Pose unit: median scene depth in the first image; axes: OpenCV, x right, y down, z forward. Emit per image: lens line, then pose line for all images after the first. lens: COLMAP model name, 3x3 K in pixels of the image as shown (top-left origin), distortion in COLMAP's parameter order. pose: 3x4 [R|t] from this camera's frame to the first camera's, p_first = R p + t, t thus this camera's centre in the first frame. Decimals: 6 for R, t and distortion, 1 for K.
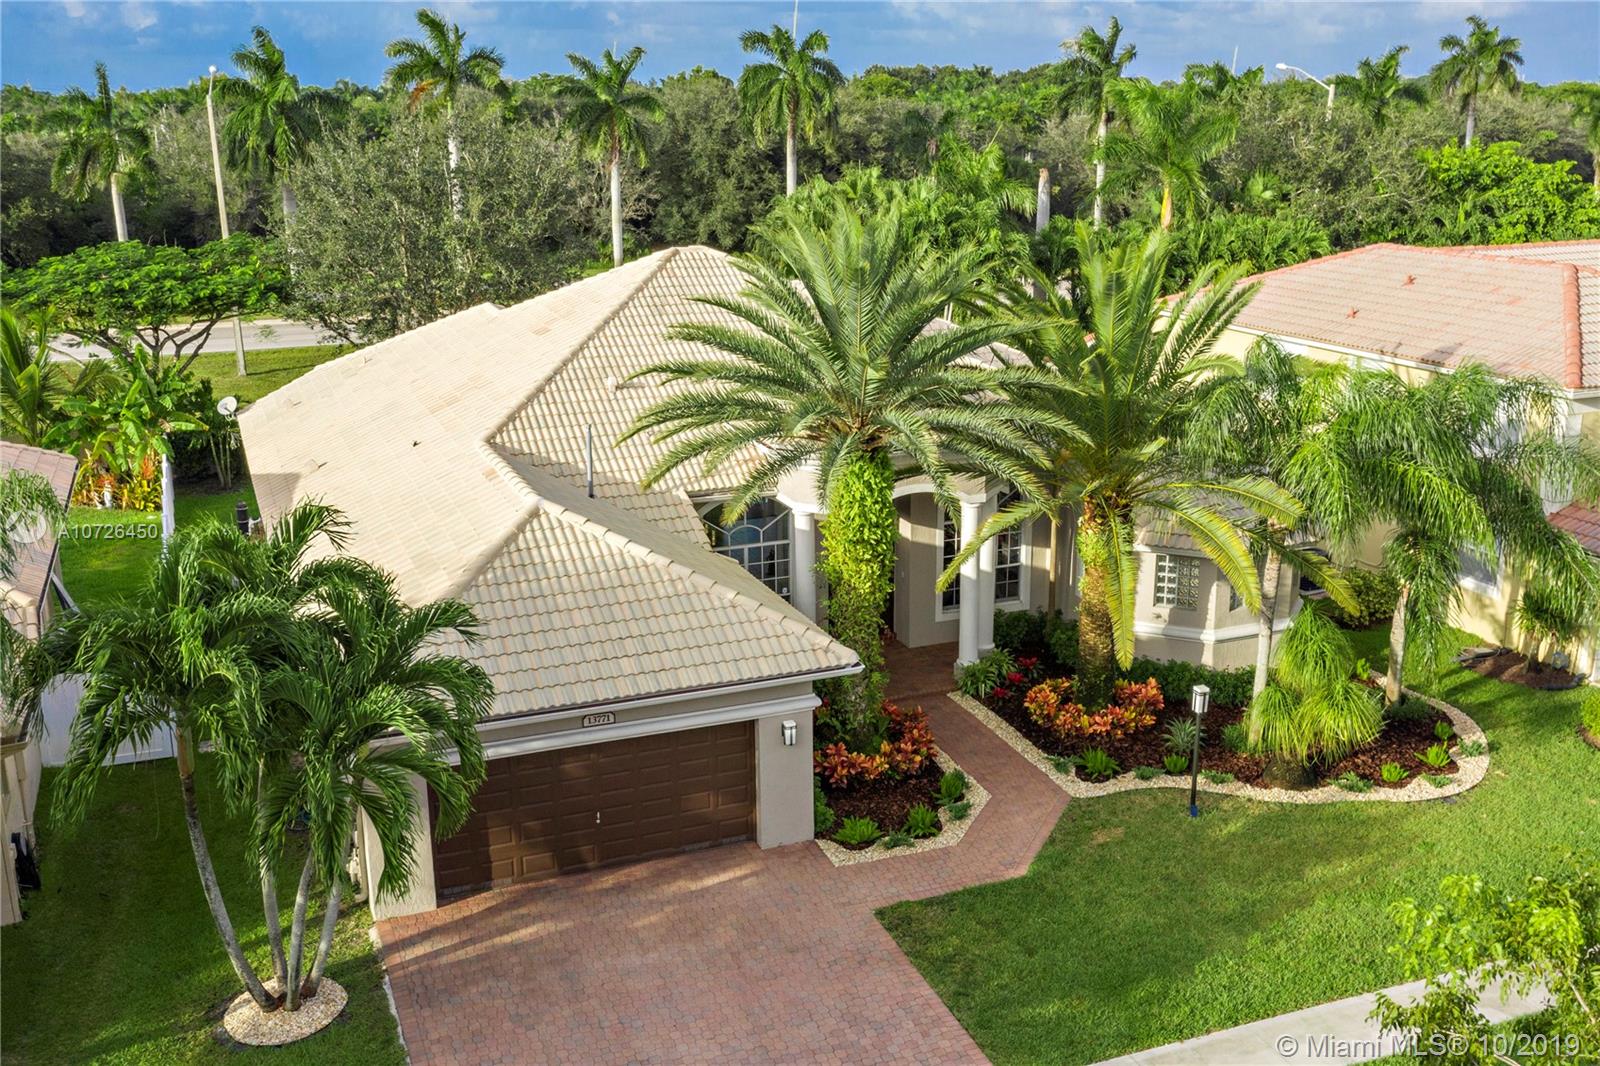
lens RADIAL K [[1556.8, 0, 837.2], [0, 1556.8, 530.6], [0, 0, 1]] dist [-0.001754, -0.008898]
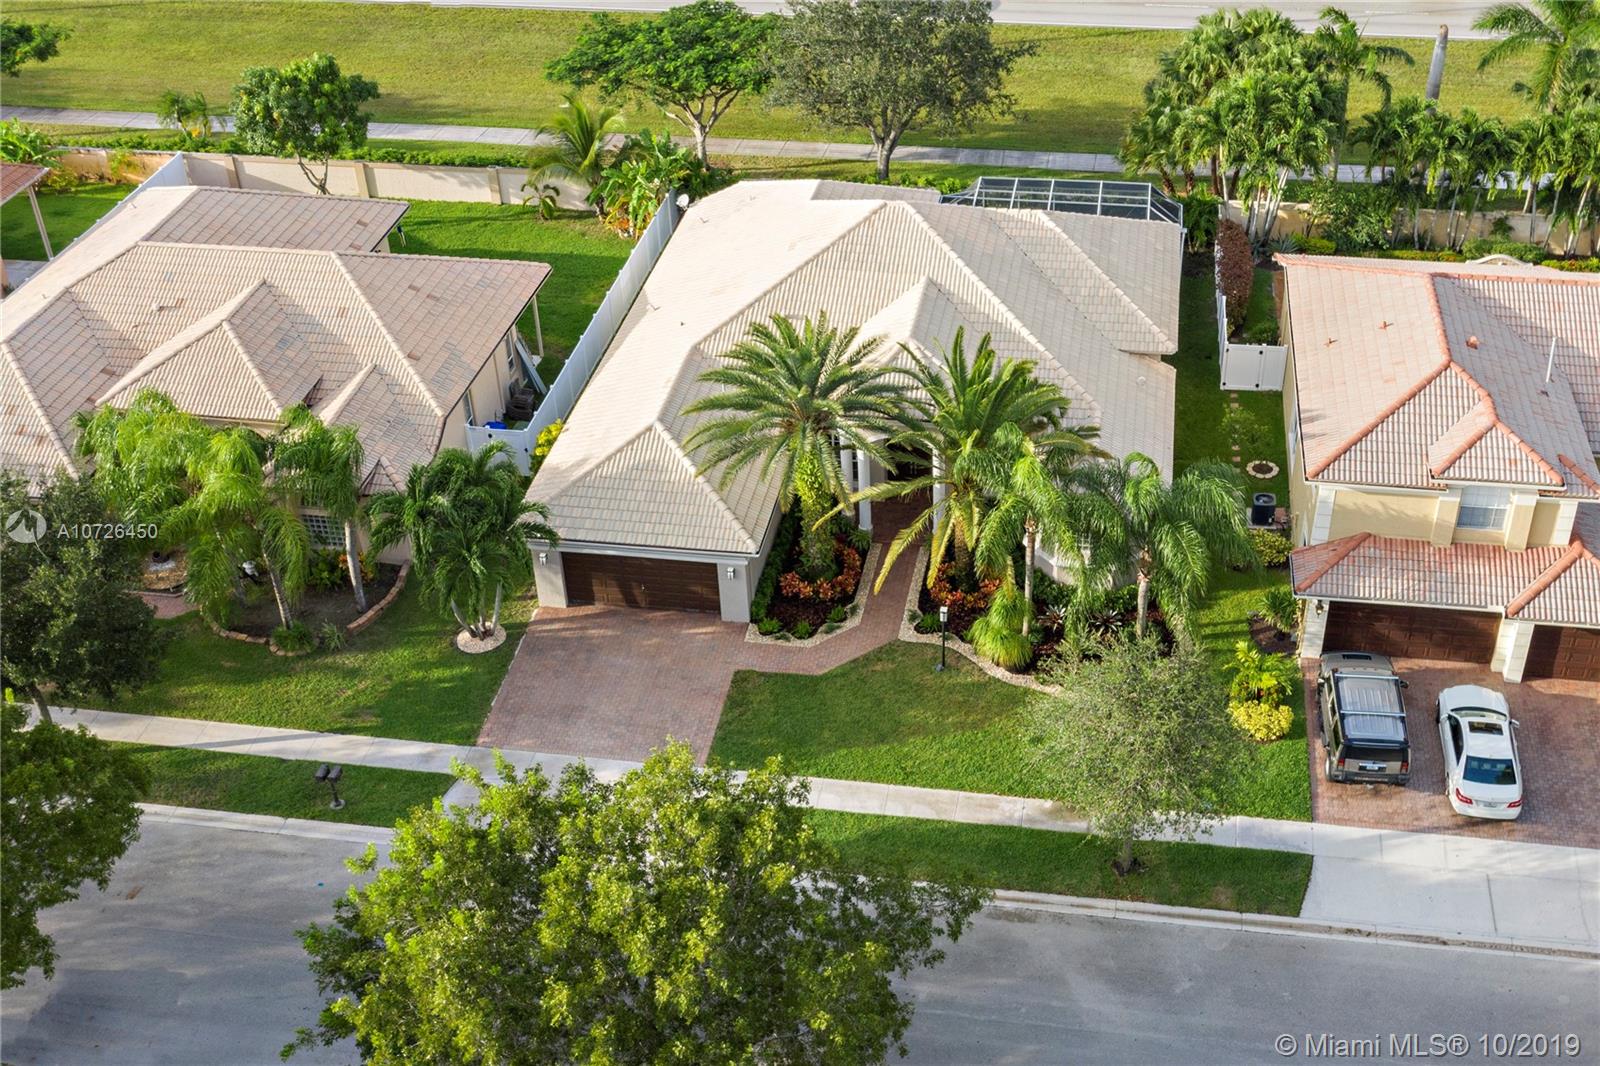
lens RADIAL K [[1556.8, 0, 837.2], [0, 1556.8, 530.6], [0, 0, 1]] dist [-0.001754, -0.008898]
pose [[0.878695, 0.269847, -0.393799, 0.788682], [-0.143235, 0.935933, 0.321735, -0.533351], [0.455388, -0.226301, 0.861051, -0.583491]]
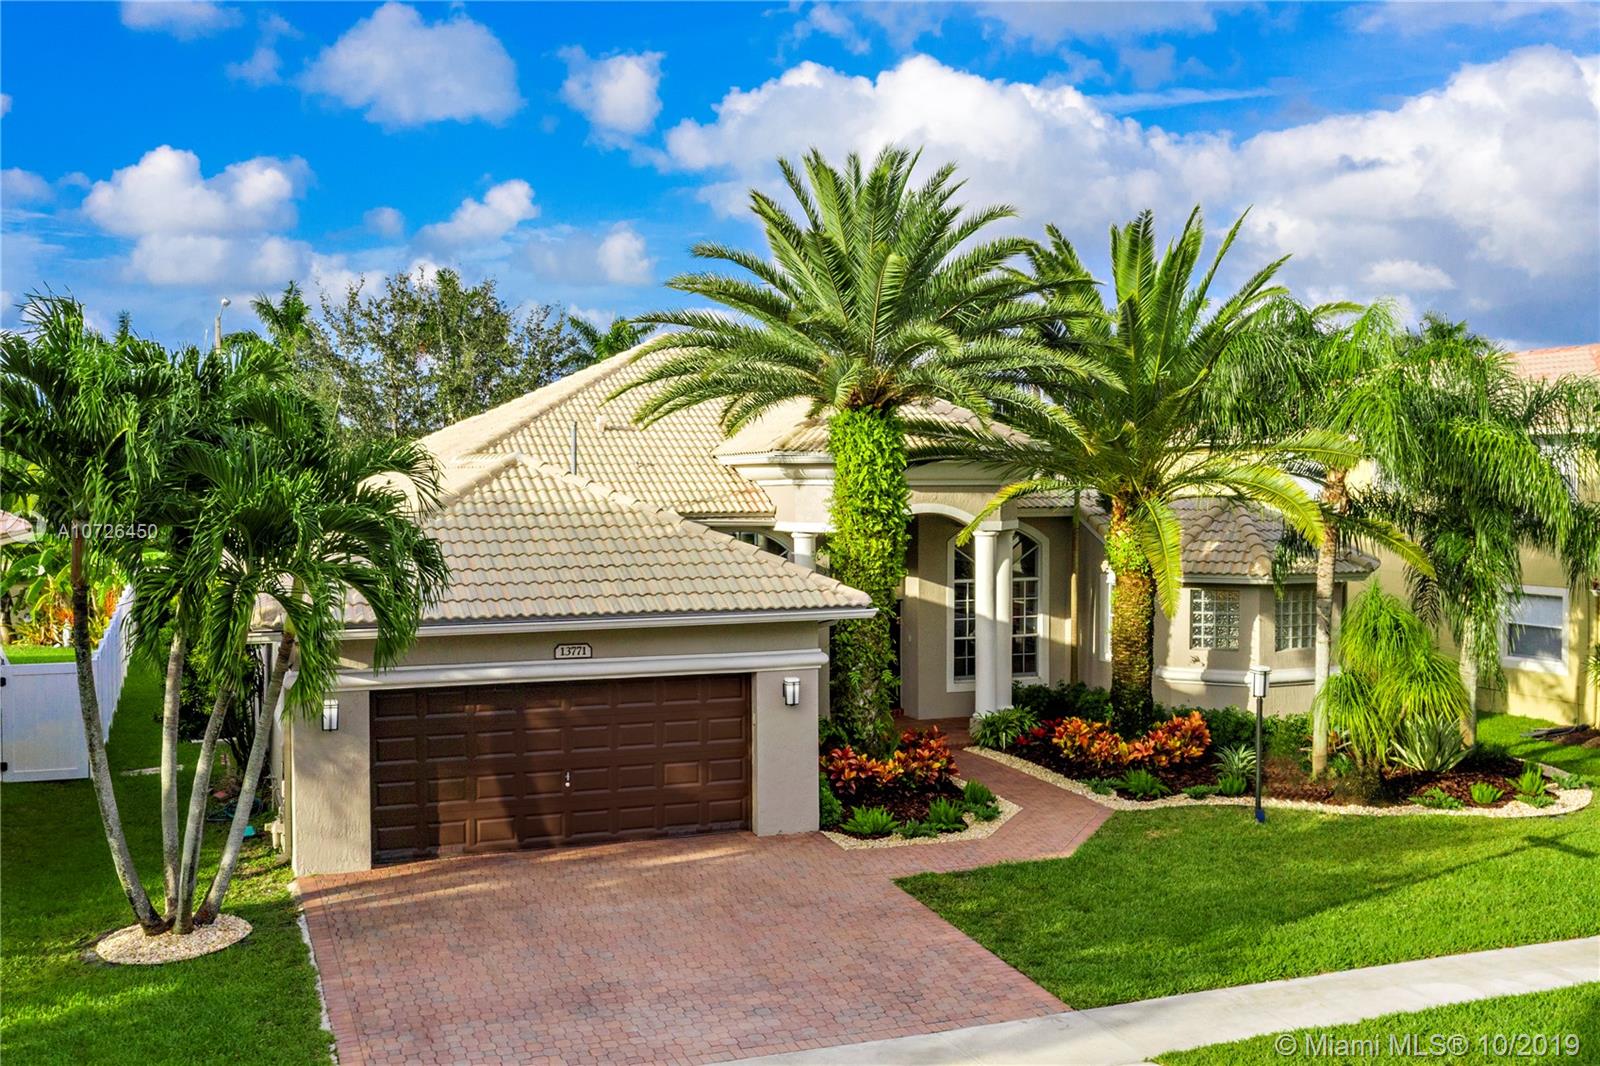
lens RADIAL K [[1524.2, 0, 800.0], [0, 1524.2, 533.0], [0, 0, 1]] dist [-0.009094, 0.016009]
pose [[0.999922, 0.001364, -0.012452, -0.014538], [-0.004337, 0.970262, -0.242017, 0.233148], [0.011752, 0.242052, 0.970192, 0.144151]]
